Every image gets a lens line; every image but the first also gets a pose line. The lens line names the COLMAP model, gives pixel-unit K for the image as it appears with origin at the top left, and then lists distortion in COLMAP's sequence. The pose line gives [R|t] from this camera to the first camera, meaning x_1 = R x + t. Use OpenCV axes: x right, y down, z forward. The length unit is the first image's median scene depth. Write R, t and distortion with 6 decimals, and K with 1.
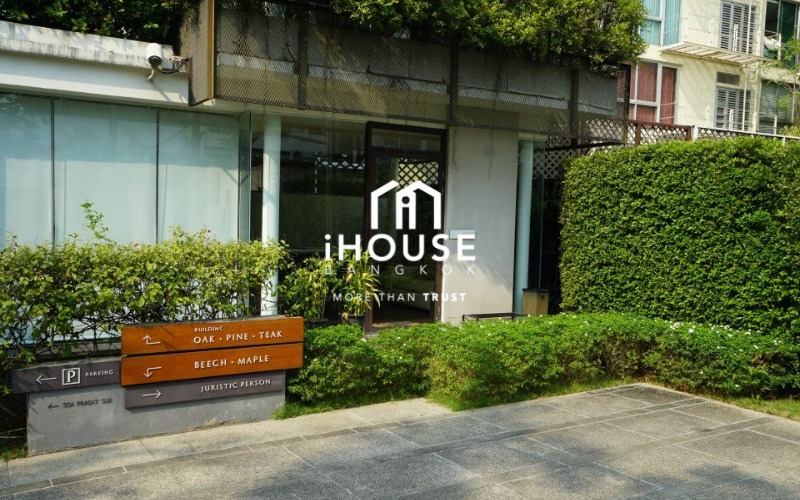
lens RADIAL K [[708.1, 0, 399.9], [0, 708.1, 250.8], [0, 0, 1]] dist [0.022628, 0.011285]
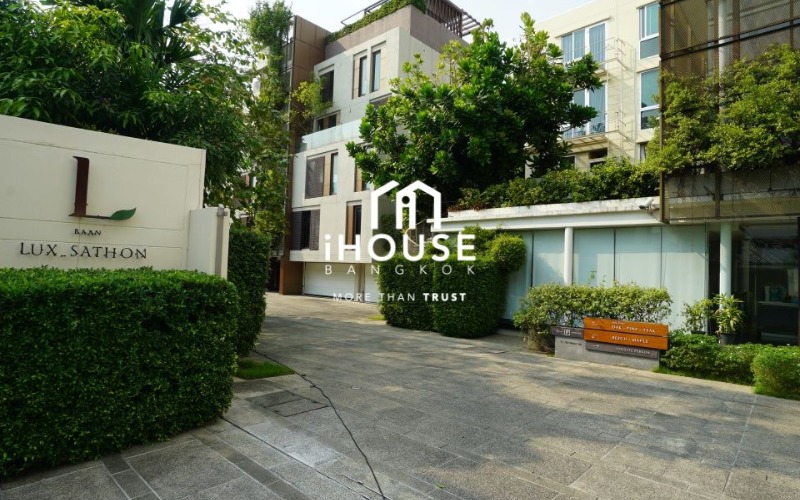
lens RADIAL K [[441.4, 0, 400.1], [0, 441.4, 248.7], [0, 0, 1]] dist [-0.020568, 0.005686]
pose [[0.278719, -0.058960, -0.958561, 0.800483], [-0.078508, 0.993374, -0.083929, 0.039366], [0.957158, 0.098648, 0.272243, -0.091207]]
